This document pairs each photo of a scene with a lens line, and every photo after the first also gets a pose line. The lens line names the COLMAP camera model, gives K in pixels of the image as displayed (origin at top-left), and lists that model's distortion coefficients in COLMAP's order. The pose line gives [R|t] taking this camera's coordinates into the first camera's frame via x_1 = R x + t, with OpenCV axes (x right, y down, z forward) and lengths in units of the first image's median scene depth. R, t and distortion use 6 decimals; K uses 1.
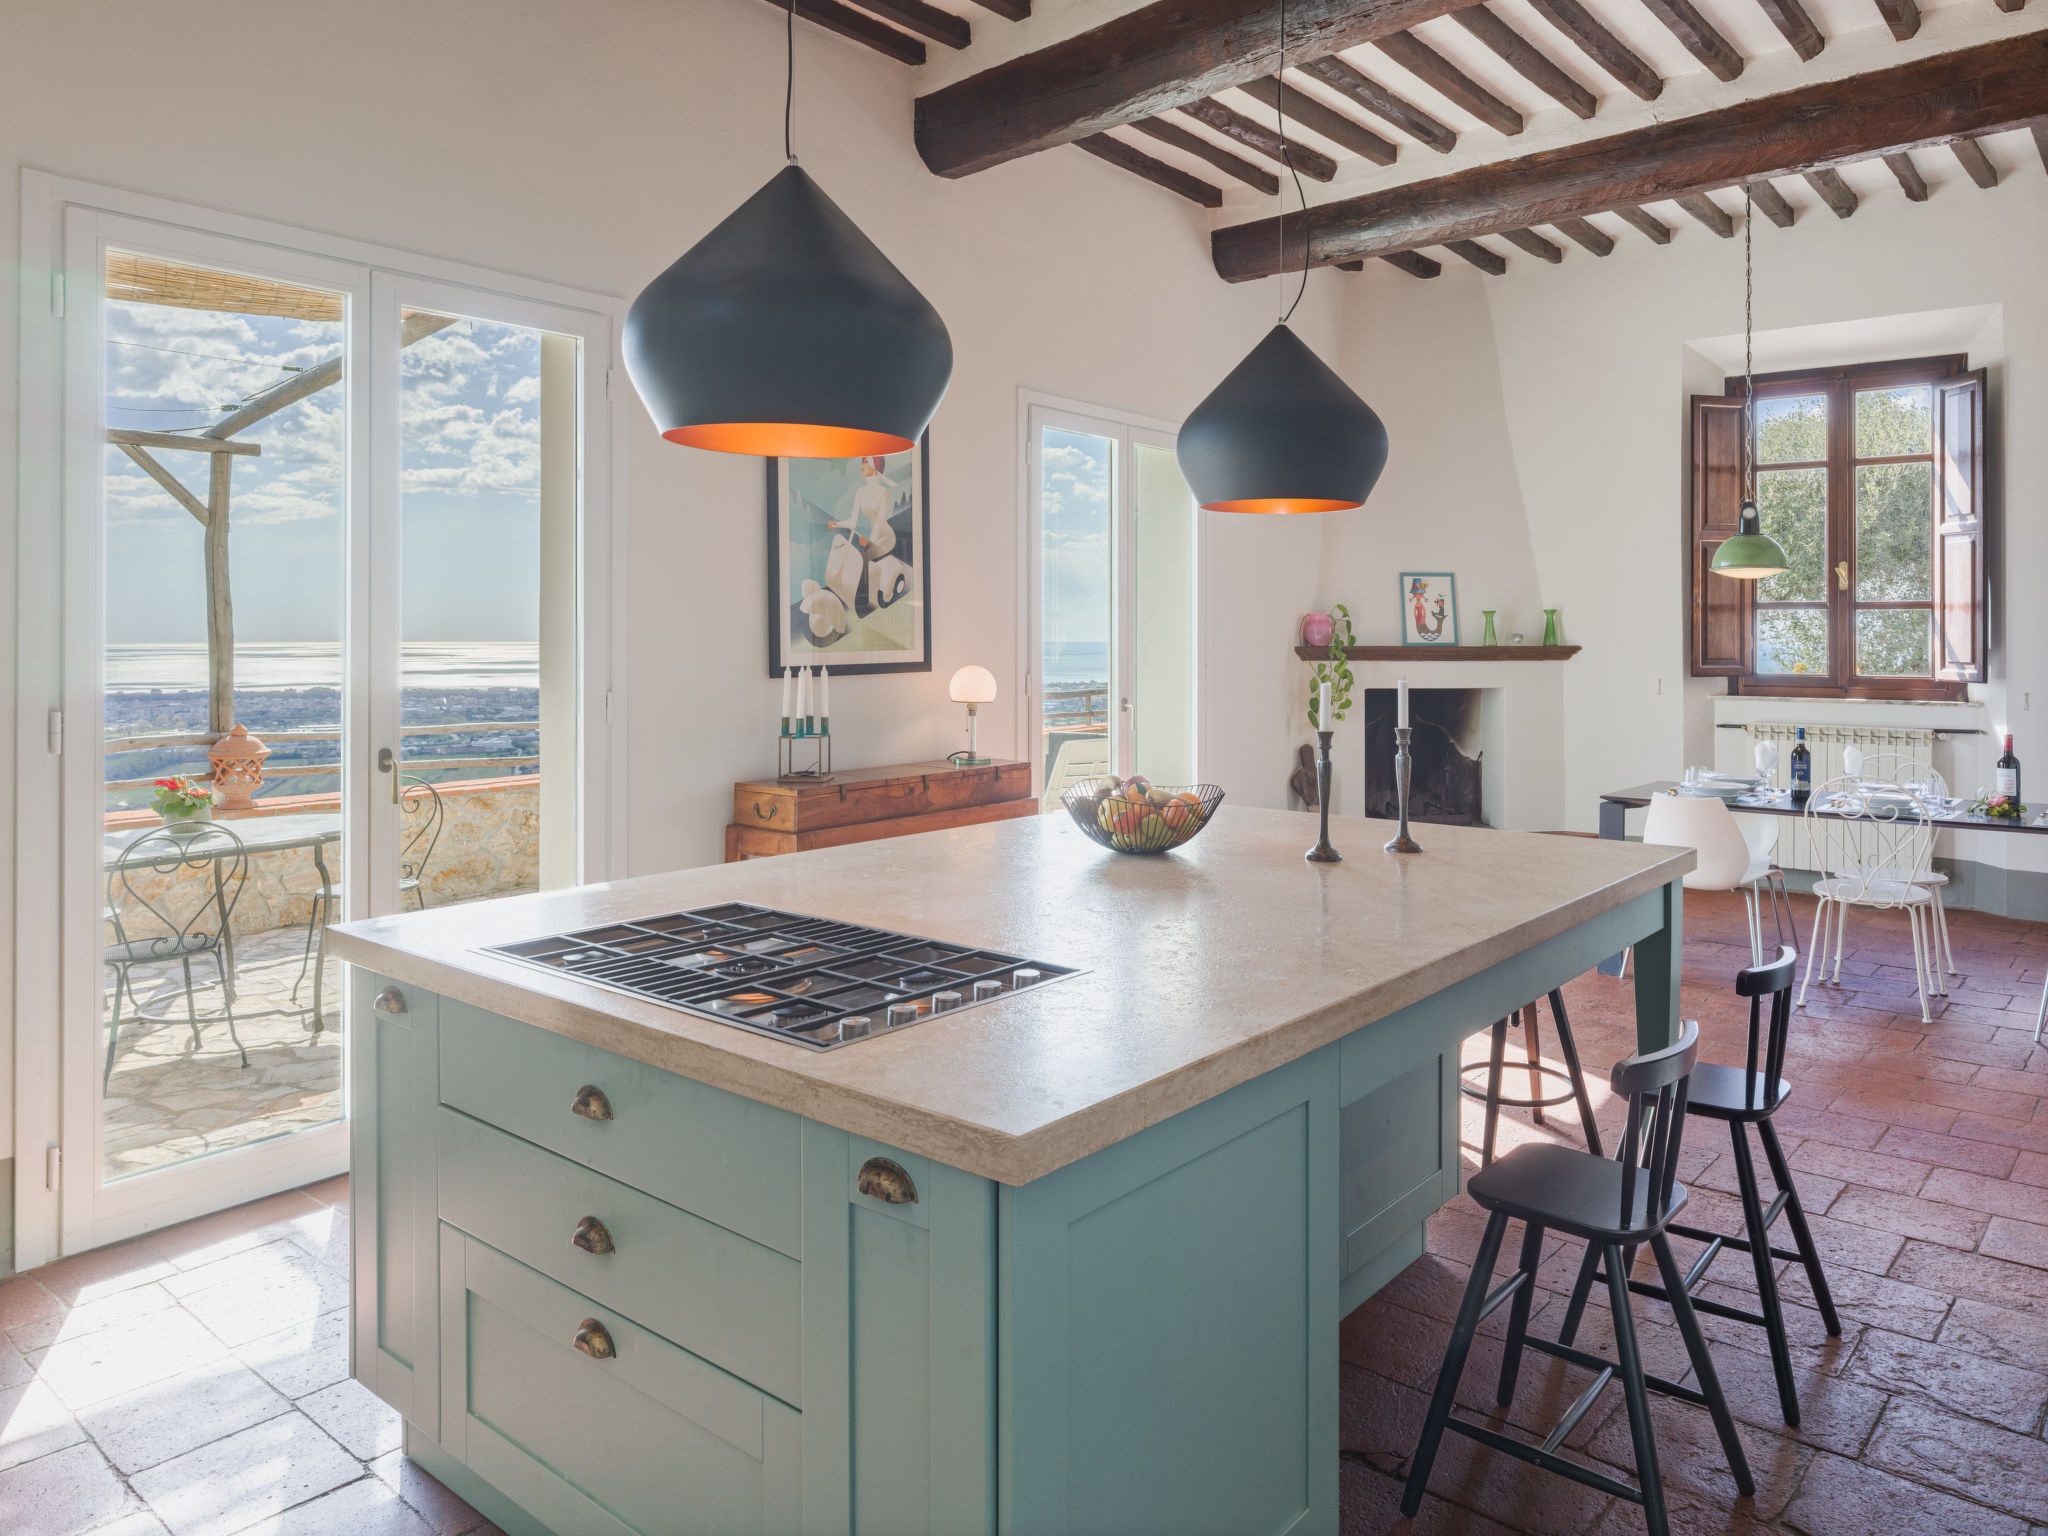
lens RADIAL K [[1381.5, 0, 1148.5], [0, 1381.5, 627.1], [0, 0, 1]] dist [0.001473, 0.004178]
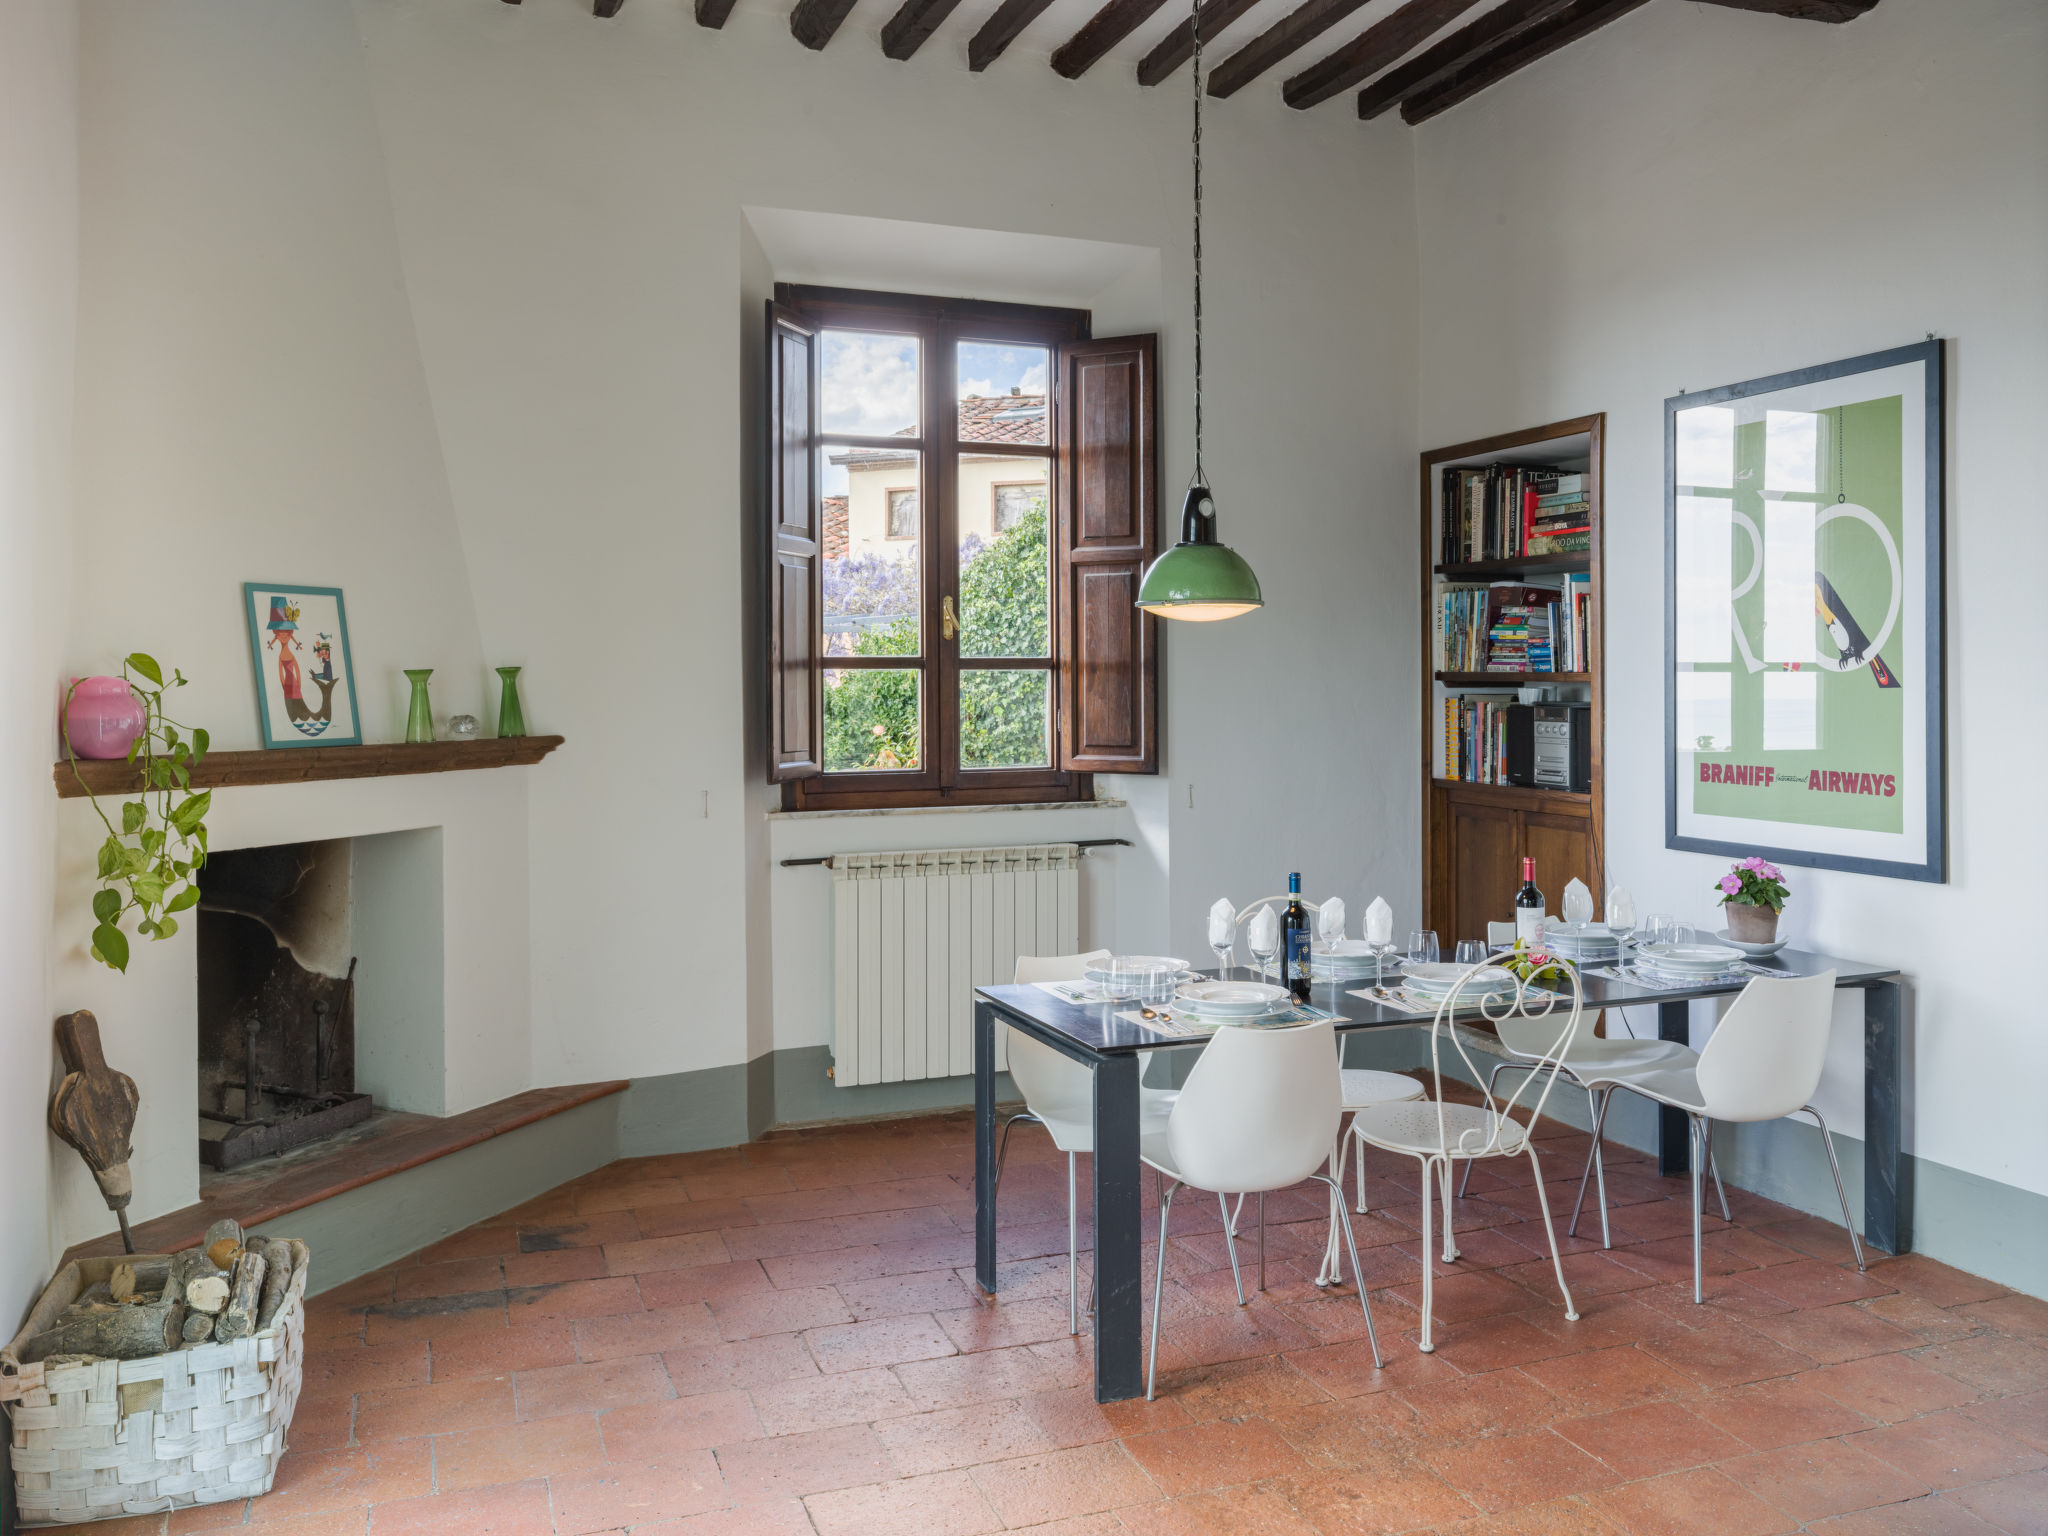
lens RADIAL K [[1686.3, 0, 1017.7], [0, 1686.3, 684.2], [0, 0, 1]] dist [-0.002744, 0.003327]
pose [[0.518705, -0.004965, 0.854939, -0.157406], [0.002536, 0.999988, 0.004269, -0.009066], [-0.854950, -0.000046, 0.518711, 0.535667]]
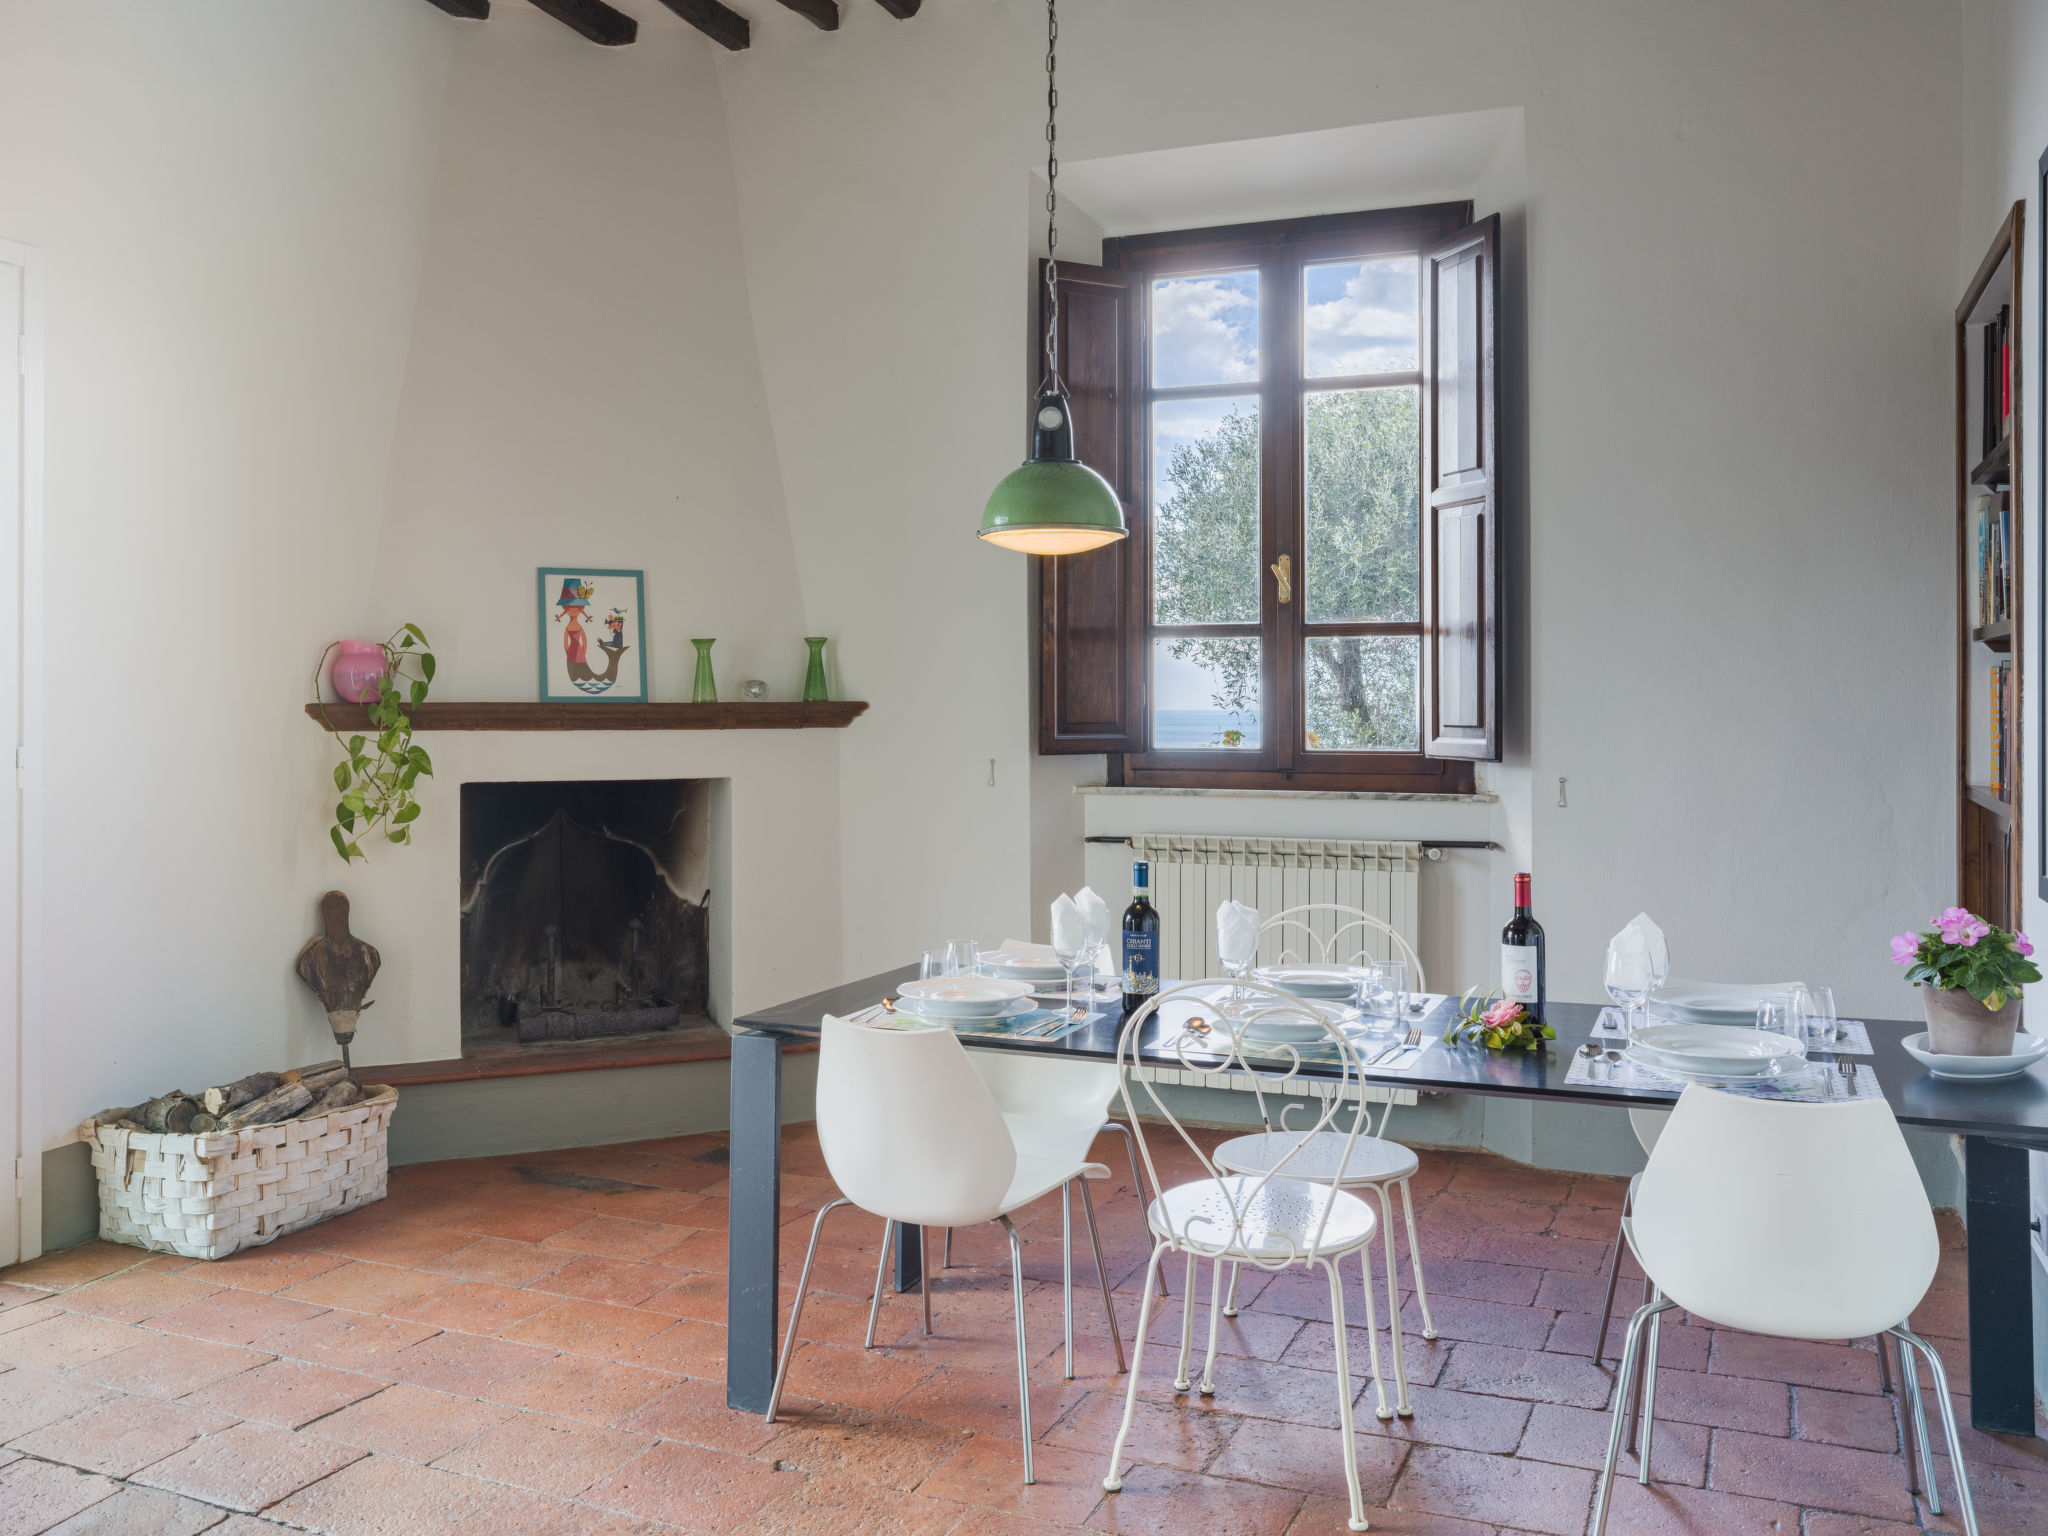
lens RADIAL K [[1686.3, 0, 1017.7], [0, 1686.3, 684.2], [0, 0, 1]] dist [-0.002744, 0.003327]
pose [[0.969601, 0.001251, 0.244687, 0.212396], [0.000019, 0.999987, -0.005187, 0.010314], [-0.244690, 0.005034, 0.969588, 0.327379]]
